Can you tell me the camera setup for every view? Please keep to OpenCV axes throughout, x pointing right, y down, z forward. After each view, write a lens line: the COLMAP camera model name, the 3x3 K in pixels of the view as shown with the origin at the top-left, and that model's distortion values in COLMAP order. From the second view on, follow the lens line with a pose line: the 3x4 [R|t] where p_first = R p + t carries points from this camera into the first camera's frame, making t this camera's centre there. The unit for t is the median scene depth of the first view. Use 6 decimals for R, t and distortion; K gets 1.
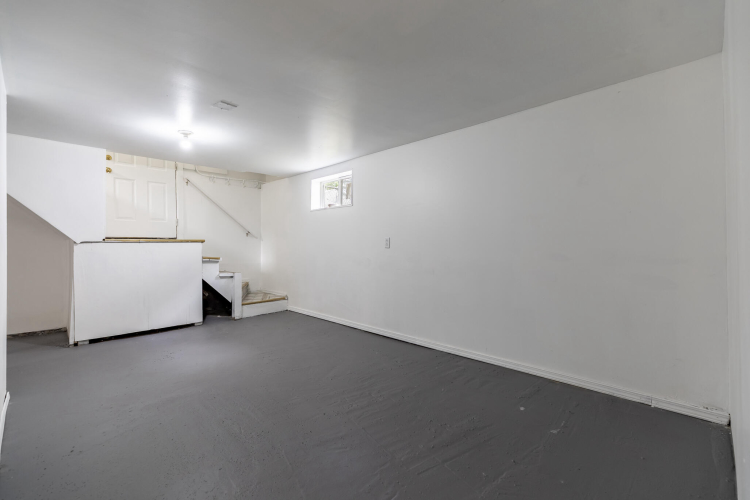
lens RADIAL K [[333.9, 0, 375.3], [0, 333.9, 246.2], [0, 0, 1]] dist [0.001963, -0.000216]
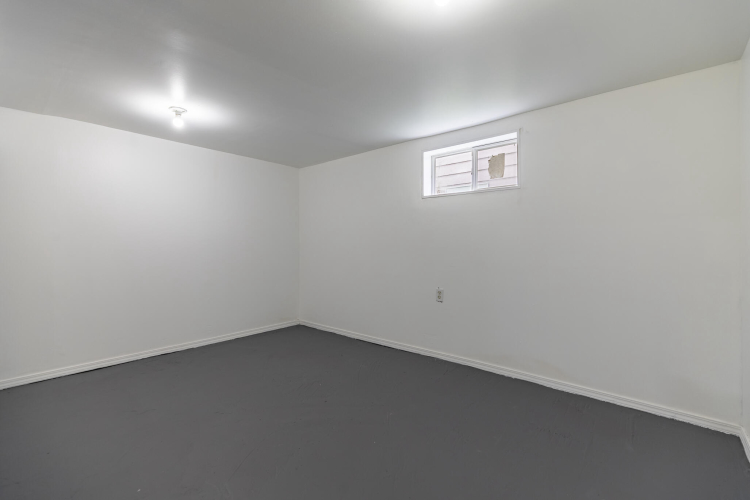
lens RADIAL K [[333.9, 0, 375.3], [0, 333.9, 246.2], [0, 0, 1]] dist [0.001963, -0.000216]
pose [[0.997276, 0.012862, 0.072632, -0.331854], [-0.012272, 0.999888, -0.008556, -0.001401], [-0.072734, 0.007641, 0.997322, 0.337955]]
